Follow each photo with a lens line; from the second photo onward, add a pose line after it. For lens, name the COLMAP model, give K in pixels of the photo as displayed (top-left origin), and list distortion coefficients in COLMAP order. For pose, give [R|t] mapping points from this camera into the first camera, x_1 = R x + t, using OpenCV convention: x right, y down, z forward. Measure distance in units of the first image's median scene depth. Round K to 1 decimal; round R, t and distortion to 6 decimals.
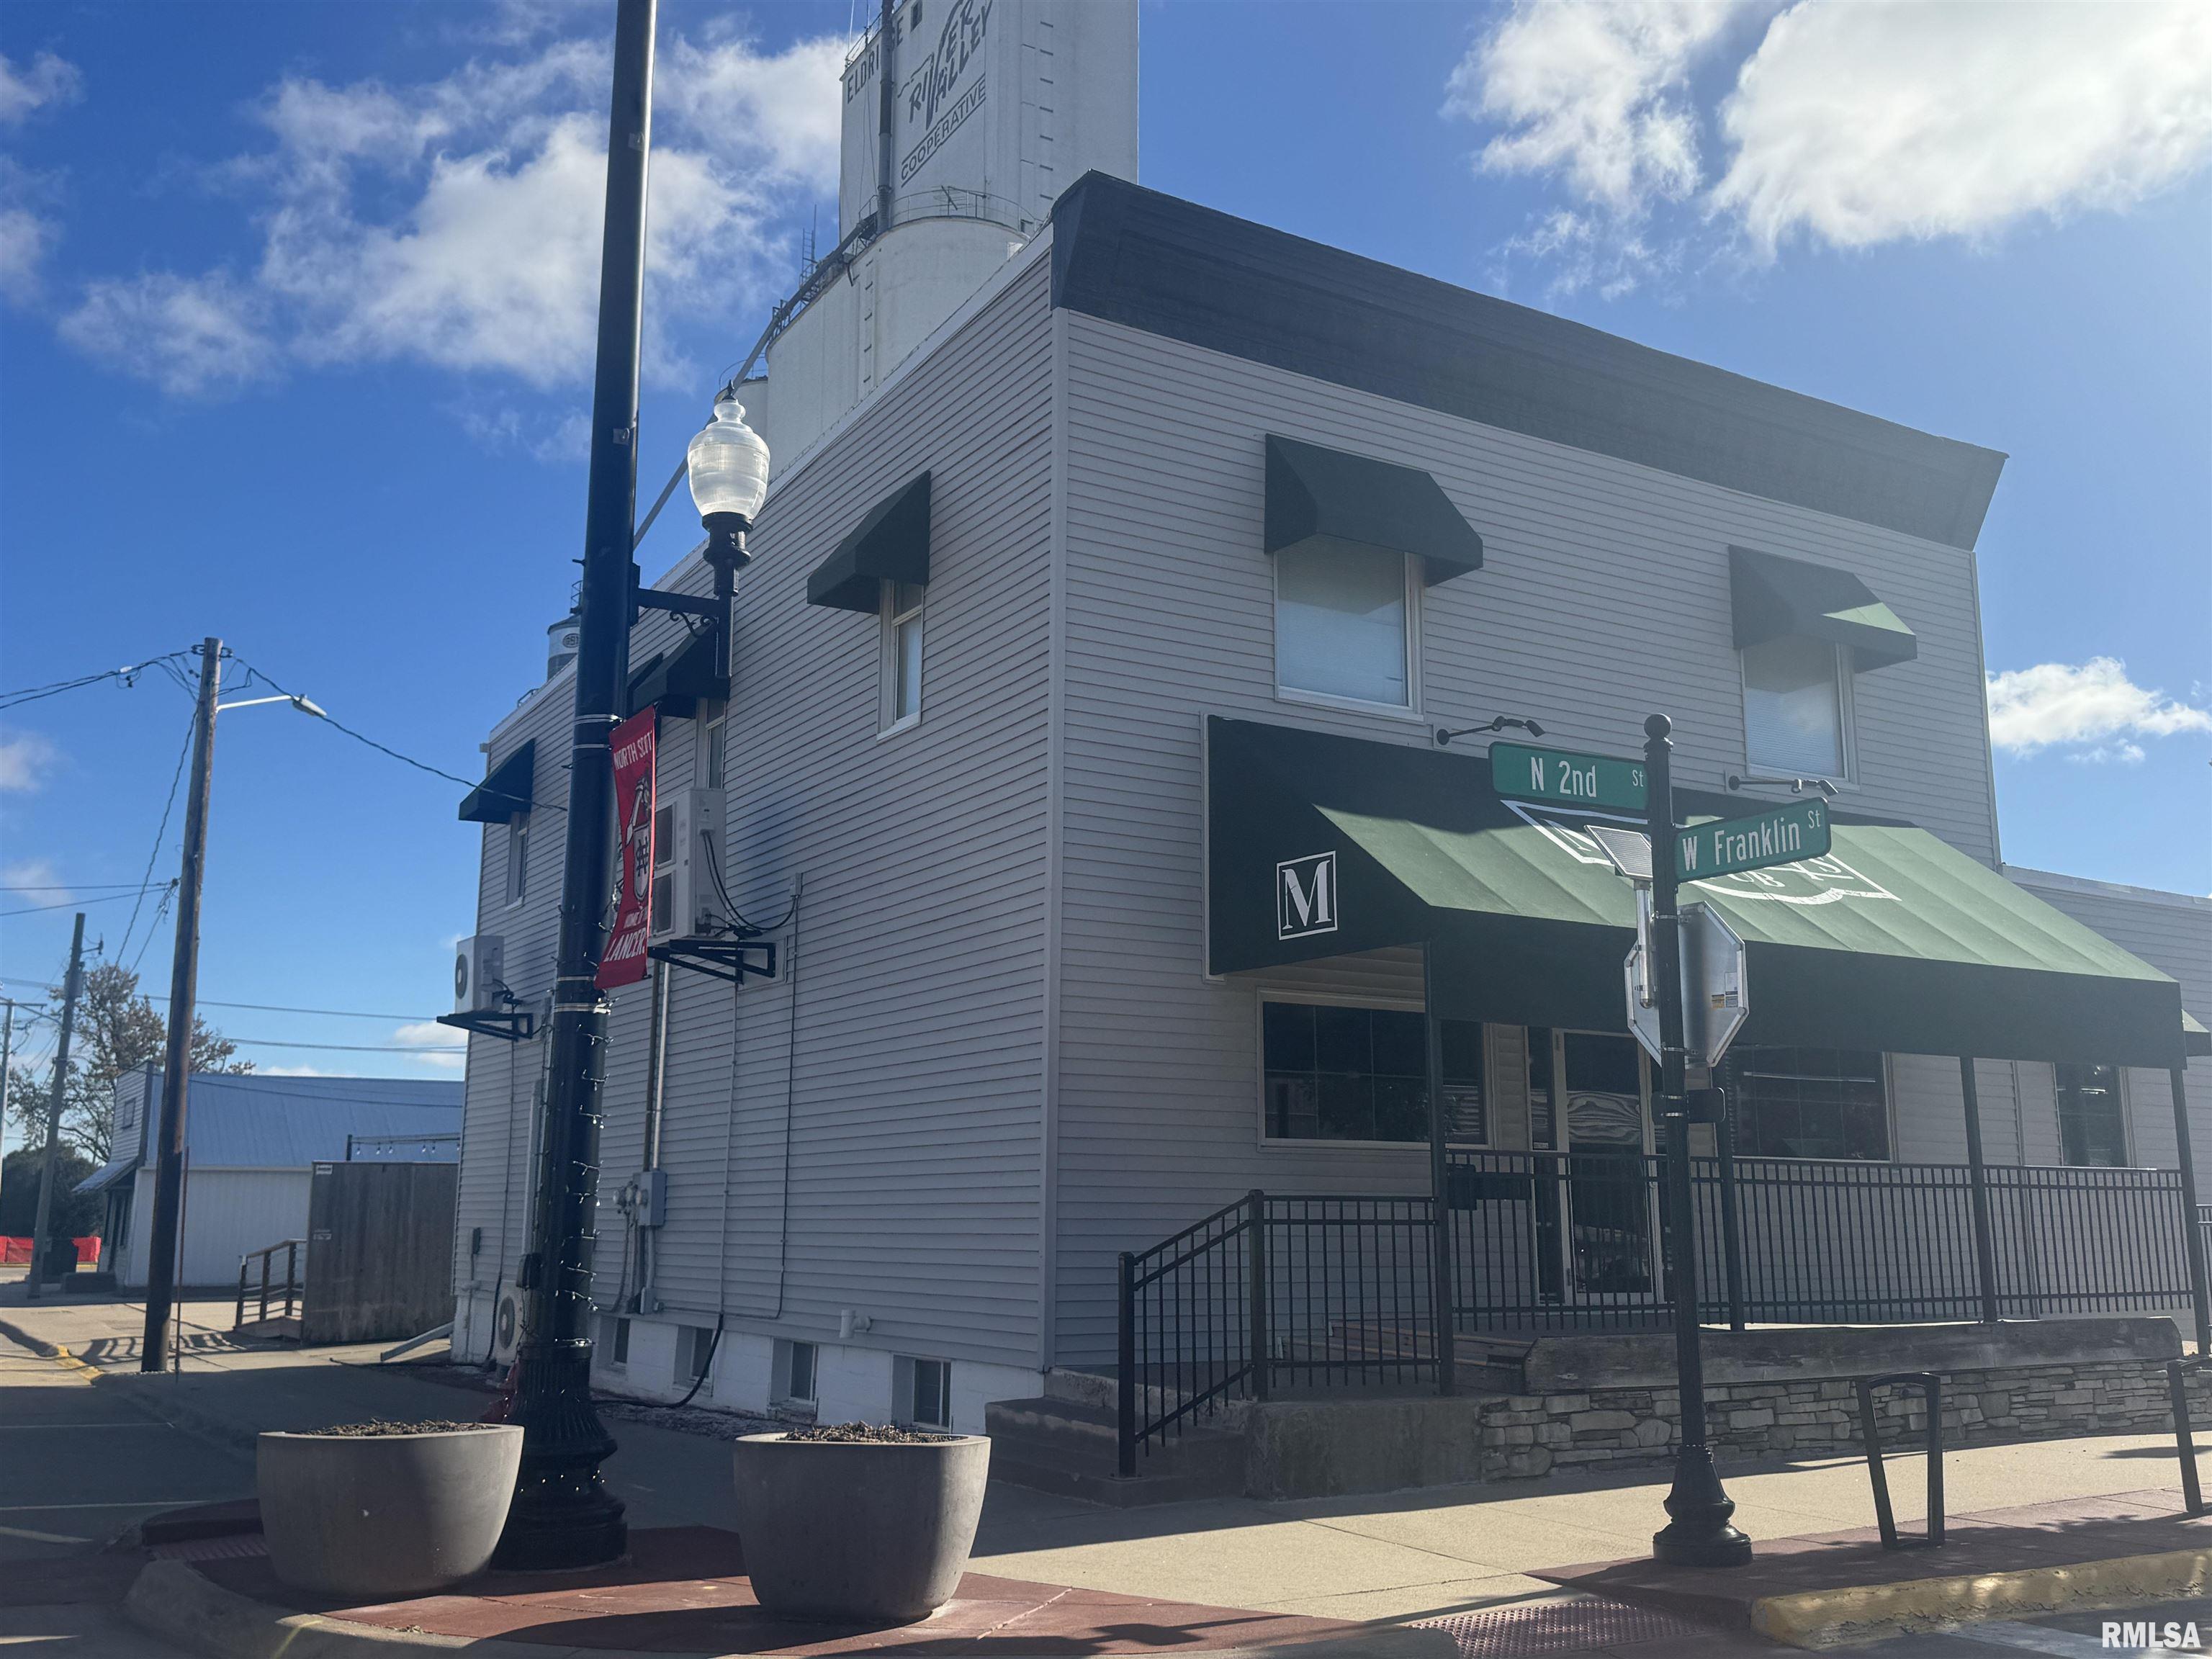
lens RADIAL K [[2023.5, 0, 1097.3], [0, 2023.5, 827.5], [0, 0, 1]] dist [-0.069076, 0.000000]
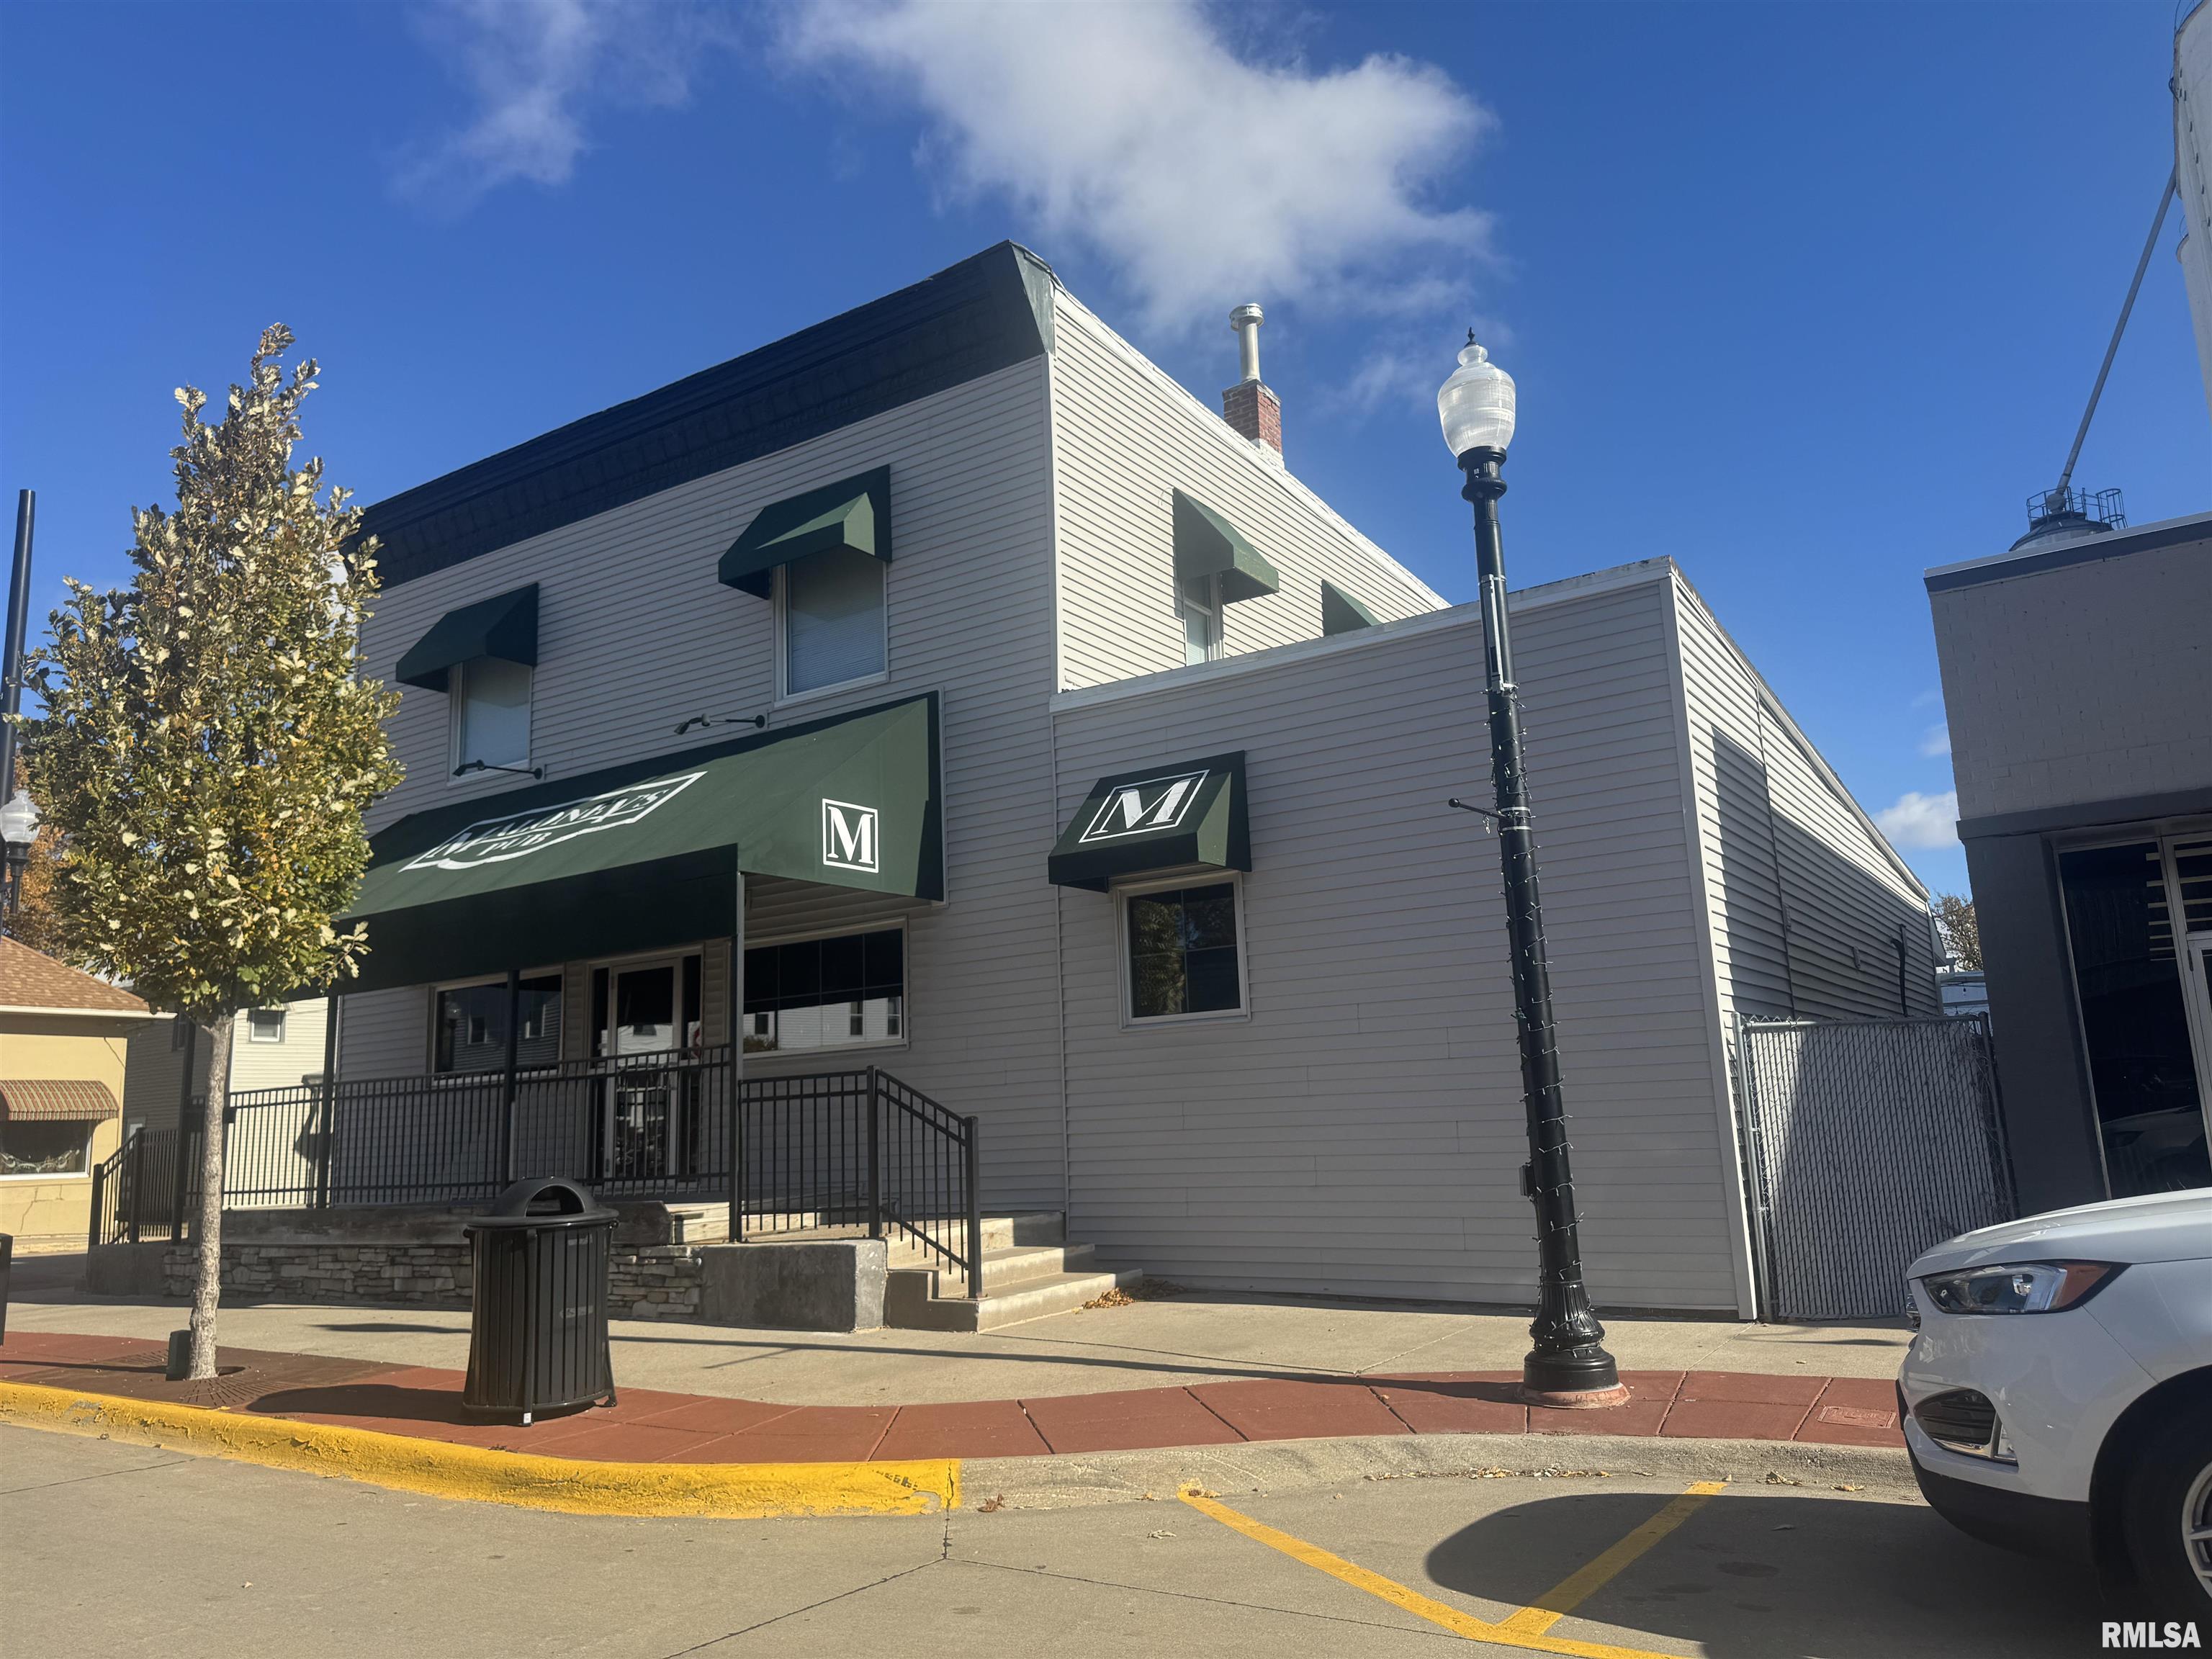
lens RADIAL K [[1583.9, 0, 1117.1], [0, 1583.9, 828.4], [0, 0, 1]] dist [0.070126, -0.083246]
pose [[0.441978, -0.186252, -0.877477, 1.592056], [0.231898, 0.968678, -0.088806, 0.222784], [0.866533, -0.164235, 0.471326, 0.992877]]
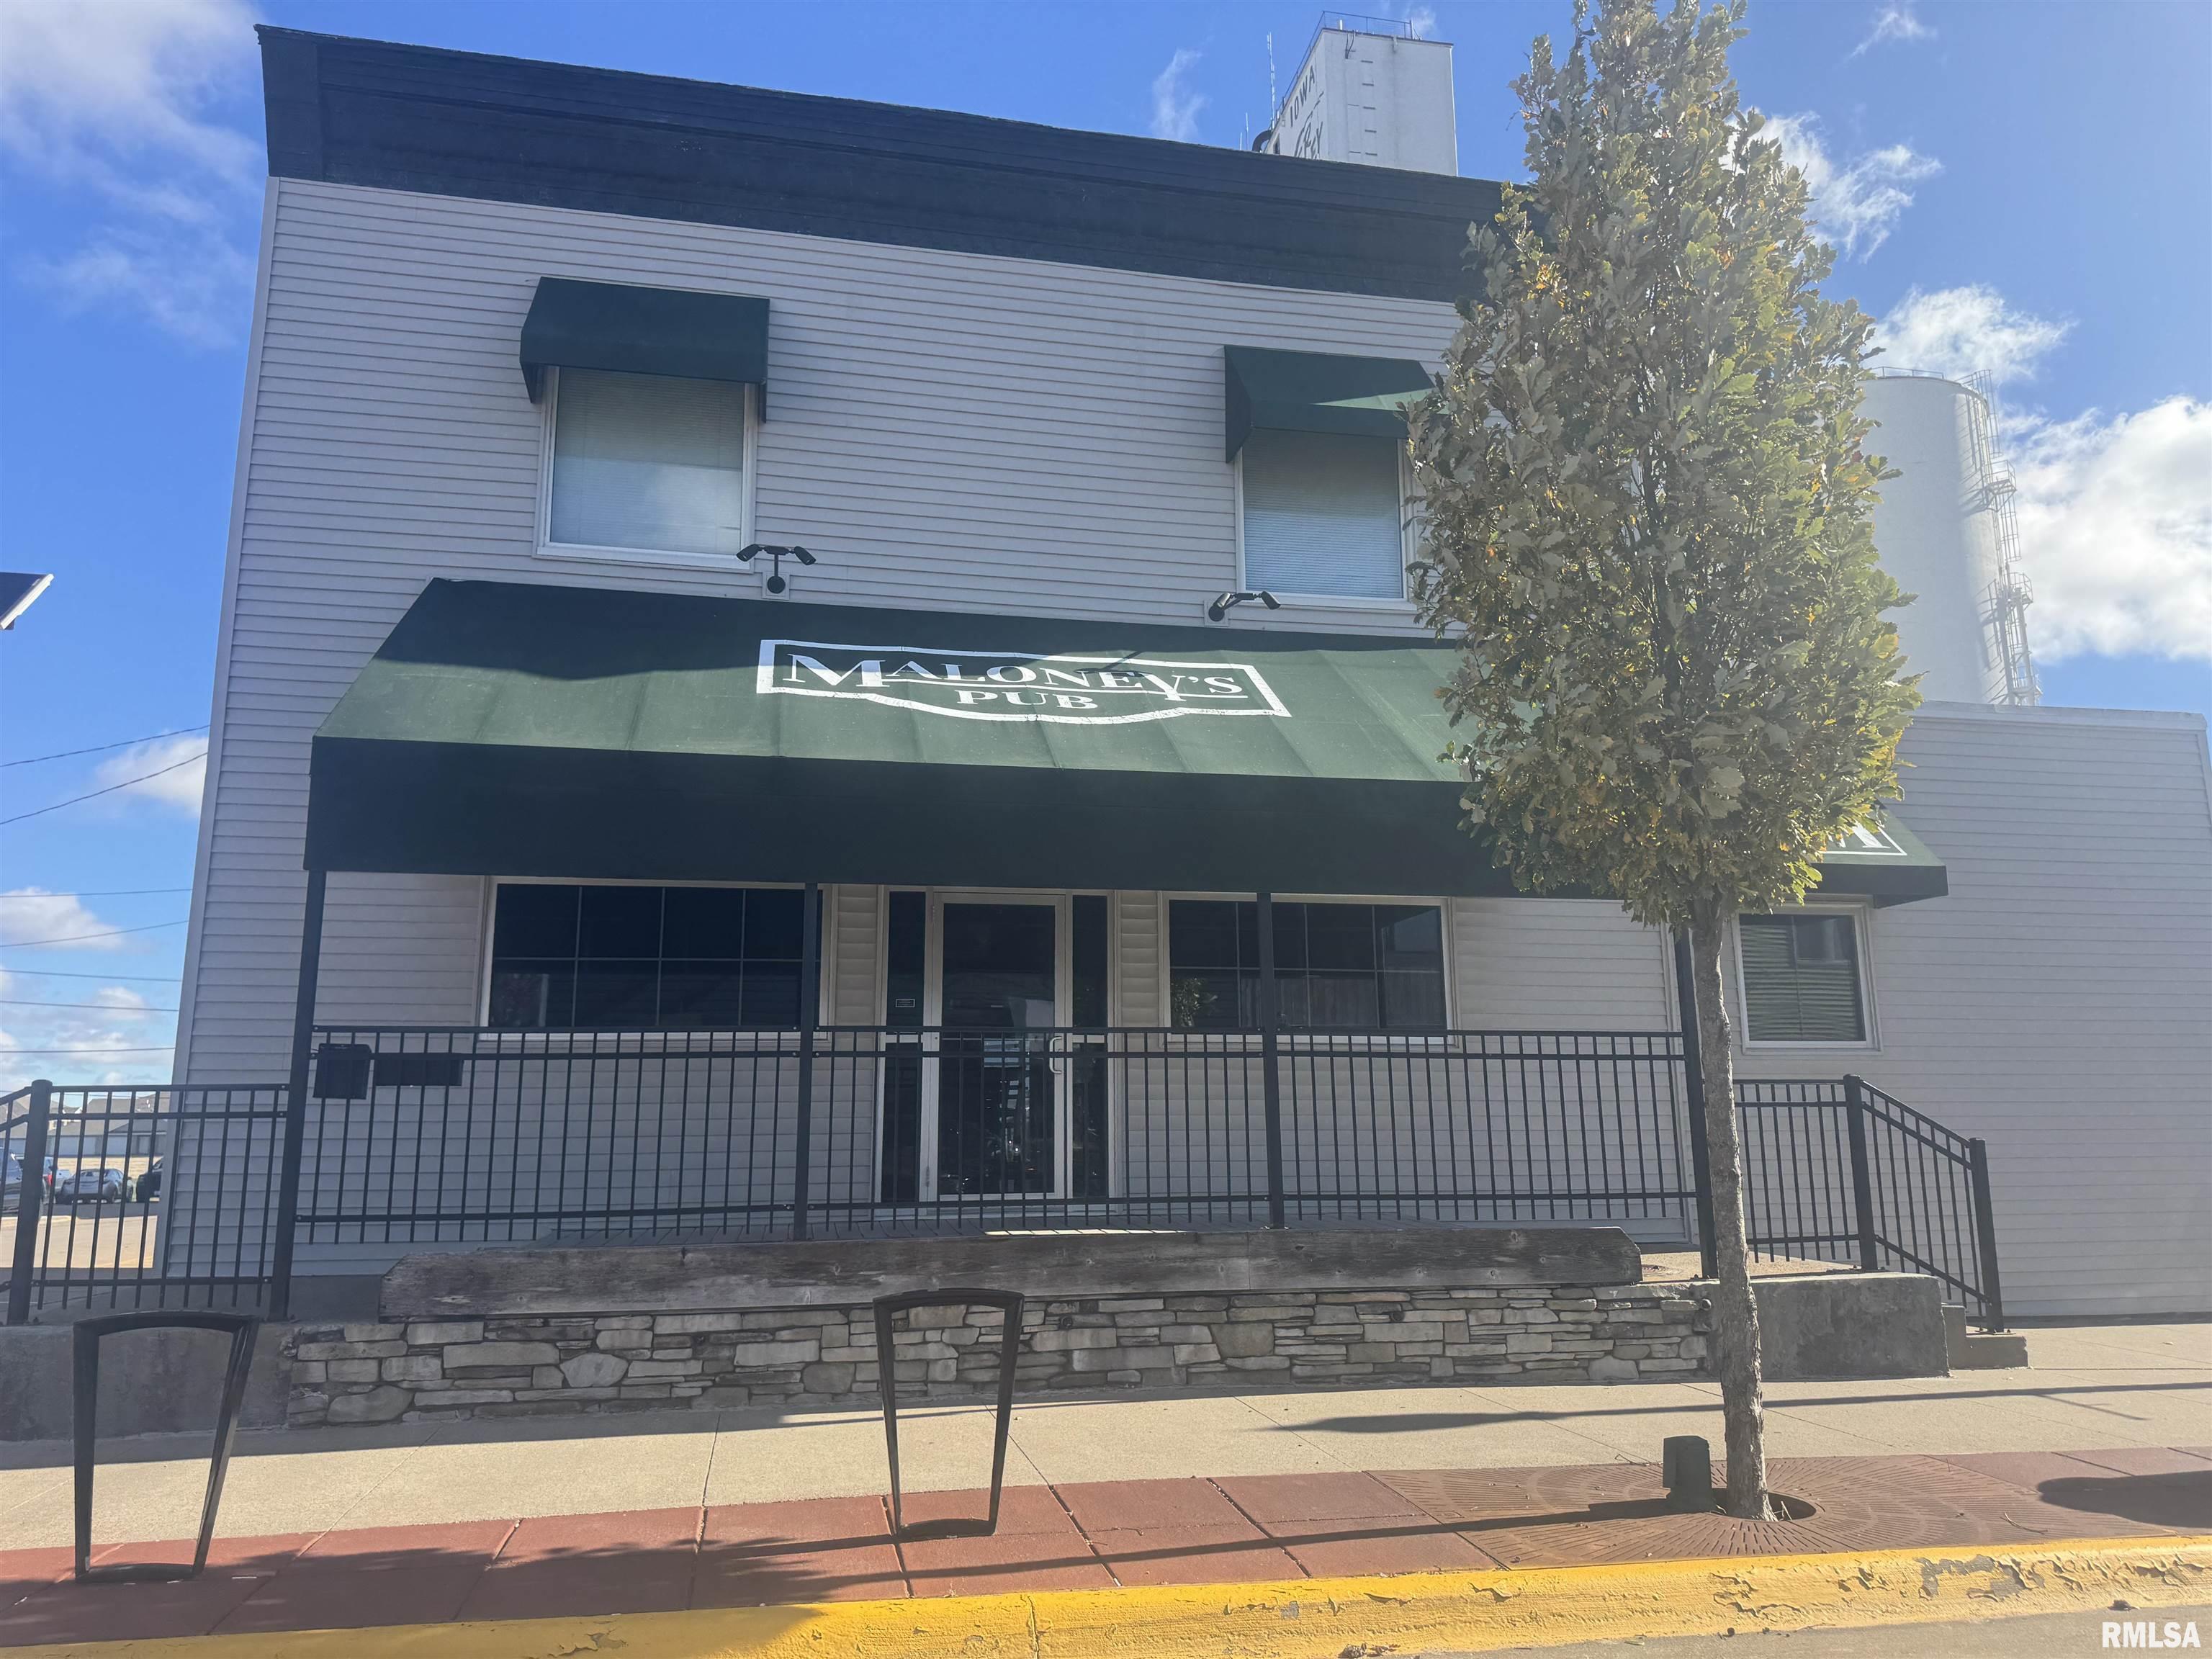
lens RADIAL K [[1583.9, 0, 1229.6], [0, 1583.9, 805.9], [0, 0, 1]] dist [0.070126, -0.083246]
pose [[0.951165, -0.070617, -0.300497, 0.693376], [0.073568, 0.997289, -0.001499, 0.087649], [0.299788, -0.020681, 0.953782, 0.430745]]
